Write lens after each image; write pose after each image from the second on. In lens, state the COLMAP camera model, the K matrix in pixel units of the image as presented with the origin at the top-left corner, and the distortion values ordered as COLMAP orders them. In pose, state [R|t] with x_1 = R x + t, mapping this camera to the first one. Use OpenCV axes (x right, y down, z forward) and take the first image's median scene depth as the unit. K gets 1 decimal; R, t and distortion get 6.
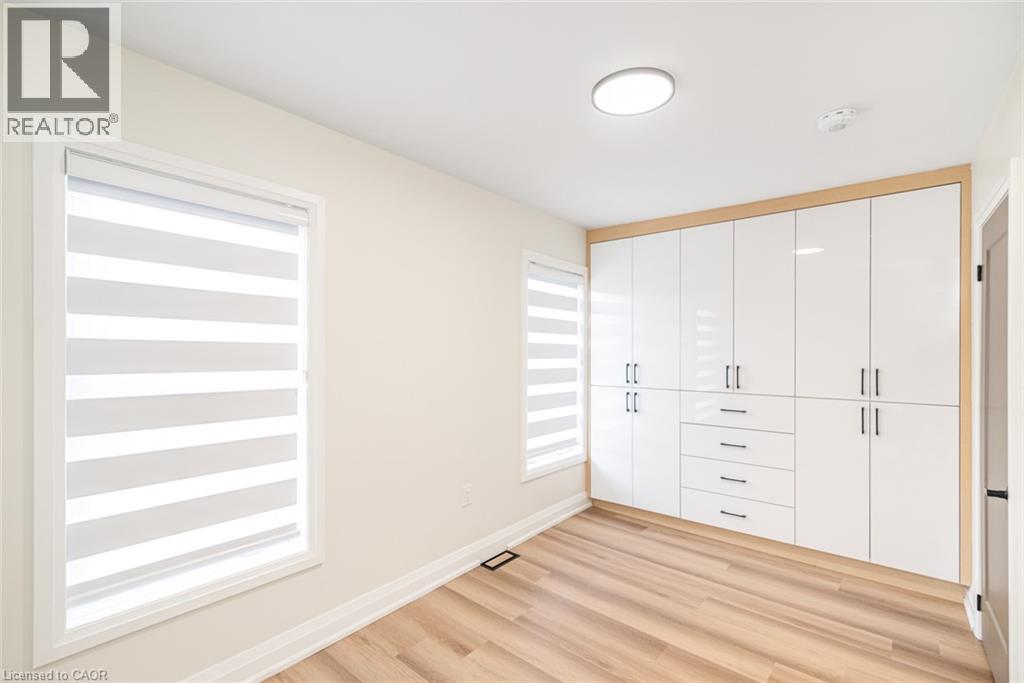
lens RADIAL K [[482.9, 0, 512.0], [0, 482.9, 341.5], [0, 0, 1]] dist [0.011744, 0.000157]
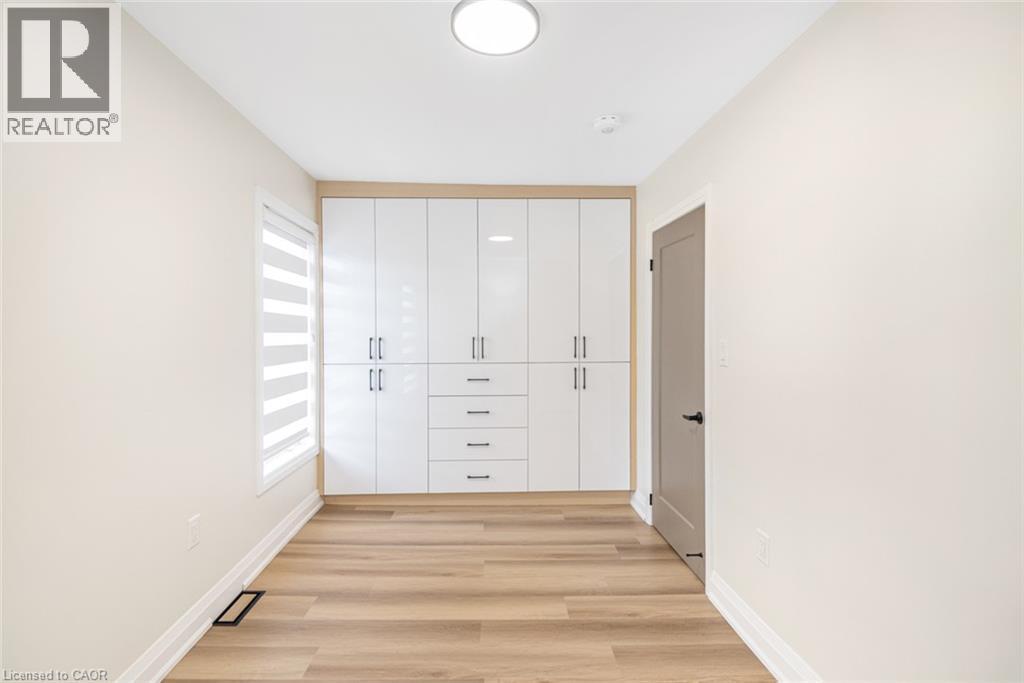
lens RADIAL K [[478.1, 0, 490.7], [0, 478.1, 334.8], [0, 0, 1]] dist [0.013760, 0.000010]
pose [[0.742000, -0.010076, 0.670324, -0.217510], [-0.004700, 0.999784, 0.020231, 0.023556], [-0.670383, -0.018162, 0.741793, 0.206821]]
